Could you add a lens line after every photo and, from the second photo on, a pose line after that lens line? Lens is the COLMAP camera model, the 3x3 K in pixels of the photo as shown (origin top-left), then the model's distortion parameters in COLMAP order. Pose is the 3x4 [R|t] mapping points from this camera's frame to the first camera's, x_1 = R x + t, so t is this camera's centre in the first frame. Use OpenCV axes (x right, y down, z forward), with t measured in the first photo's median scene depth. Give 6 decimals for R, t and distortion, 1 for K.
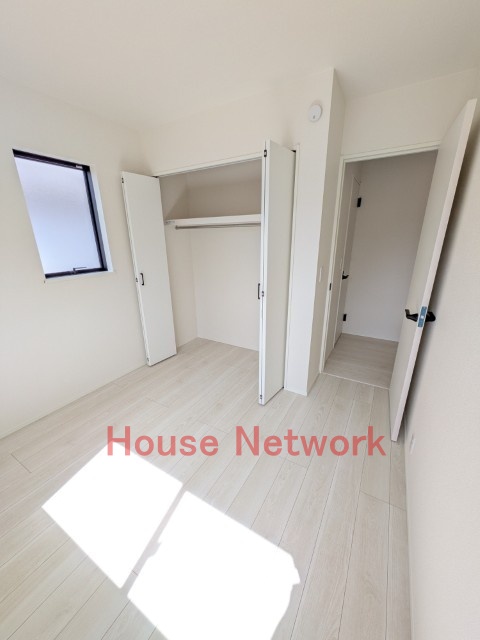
lens RADIAL K [[252.8, 0, 240.9], [0, 252.8, 321.5], [0, 0, 1]] dist [0.000462, -0.000313]
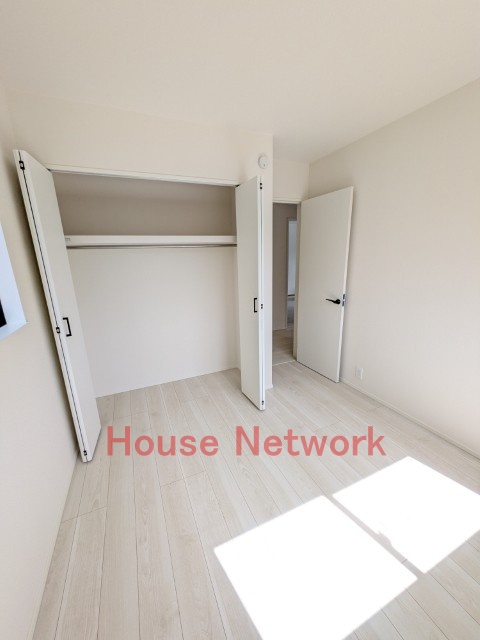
lens RADIAL K [[252.8, 0, 241.1], [0, 252.8, 320.0], [0, 0, 1]] dist [0.000462, -0.000313]
pose [[0.584400, -0.204584, 0.785253, -0.832394], [0.276860, 0.959900, 0.044041, -0.122858], [-0.762774, 0.191668, 0.617607, 0.388546]]
